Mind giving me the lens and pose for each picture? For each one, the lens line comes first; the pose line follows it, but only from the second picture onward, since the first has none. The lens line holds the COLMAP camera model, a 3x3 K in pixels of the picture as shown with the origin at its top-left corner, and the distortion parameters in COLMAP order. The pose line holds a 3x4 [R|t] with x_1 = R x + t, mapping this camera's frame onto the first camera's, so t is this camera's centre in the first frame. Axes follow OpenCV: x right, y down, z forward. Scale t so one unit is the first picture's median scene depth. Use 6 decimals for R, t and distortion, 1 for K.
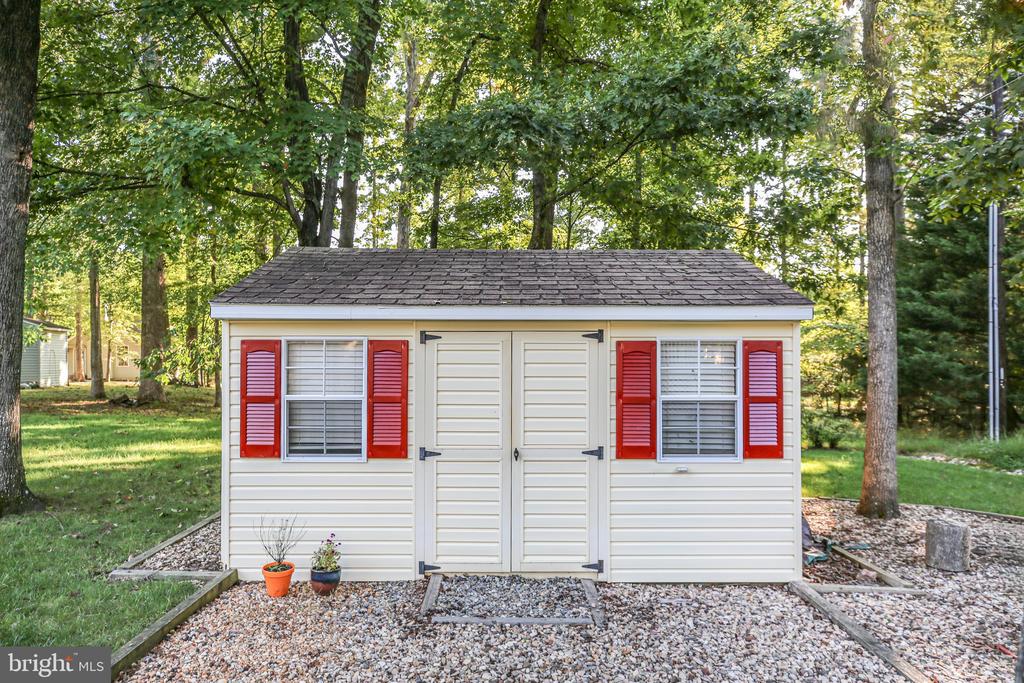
lens RADIAL K [[614.2, 0, 511.8], [0, 614.2, 370.3], [0, 0, 1]] dist [-0.003158, -0.000025]
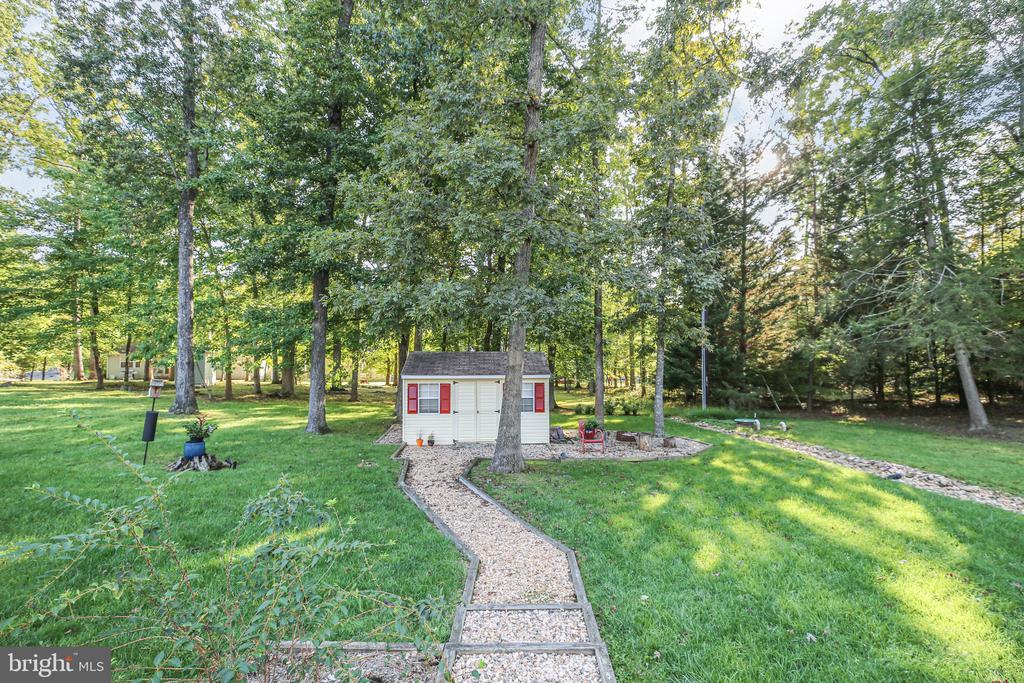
lens RADIAL K [[469.3, 0, 518.3], [0, 469.3, 346.3], [0, 0, 1]] dist [-0.019318, 0.000117]
pose [[0.997668, -0.003390, 0.068169, 0.063407], [0.006067, 0.999217, -0.039108, -0.168255], [-0.067983, 0.039431, 0.996907, -2.055875]]
